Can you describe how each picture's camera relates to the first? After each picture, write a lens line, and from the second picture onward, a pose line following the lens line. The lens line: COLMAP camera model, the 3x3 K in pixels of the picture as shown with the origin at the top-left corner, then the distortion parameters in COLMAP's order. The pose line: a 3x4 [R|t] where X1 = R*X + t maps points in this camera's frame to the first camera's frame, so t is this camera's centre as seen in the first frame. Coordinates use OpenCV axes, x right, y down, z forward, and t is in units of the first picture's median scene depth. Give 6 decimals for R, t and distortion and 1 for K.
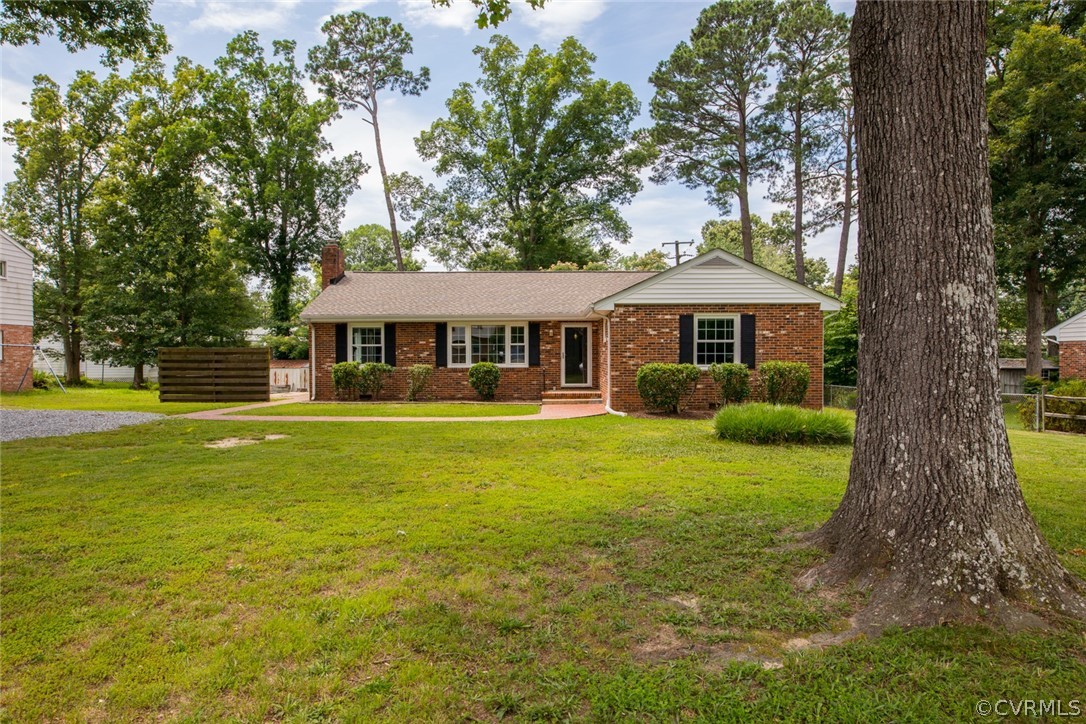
lens RADIAL K [[624.7, 0, 543.0], [0, 624.7, 362.0], [0, 0, 1]] dist [-0.020155, -0.001250]
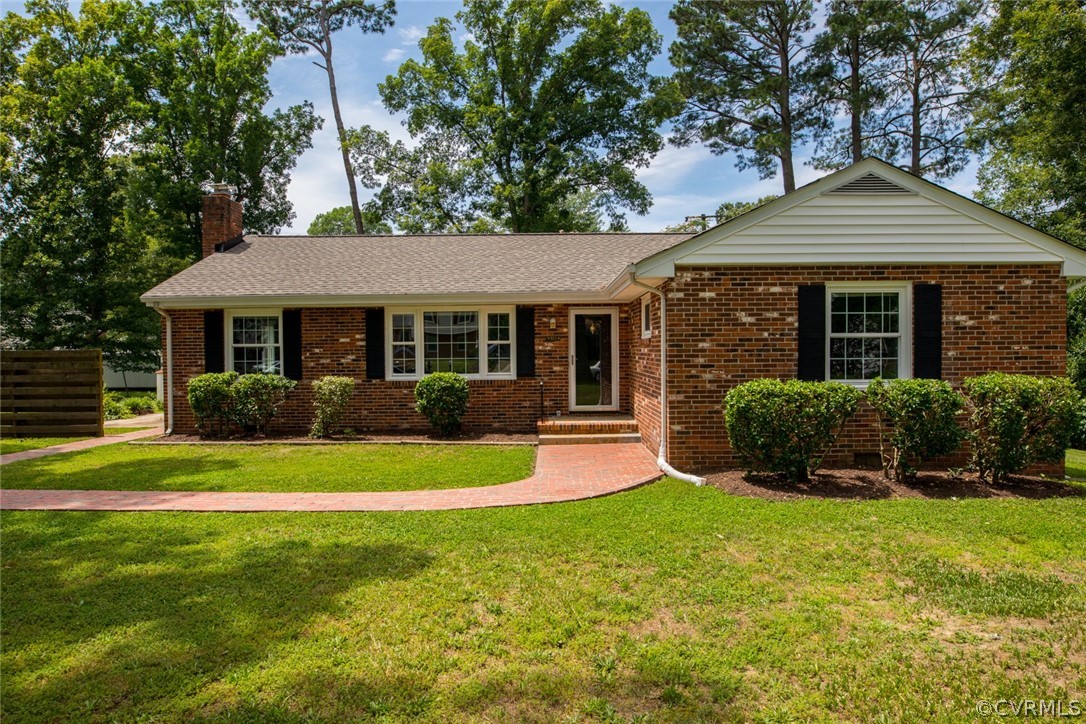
lens RADIAL K [[642.4, 0, 543.0], [0, 642.4, 362.0], [0, 0, 1]] dist [-0.022358, -0.000704]
pose [[0.999984, -0.005180, 0.002125, 0.000895], [0.005170, 0.999976, 0.004638, -0.005749], [-0.002148, -0.004627, 0.999987, 0.180605]]
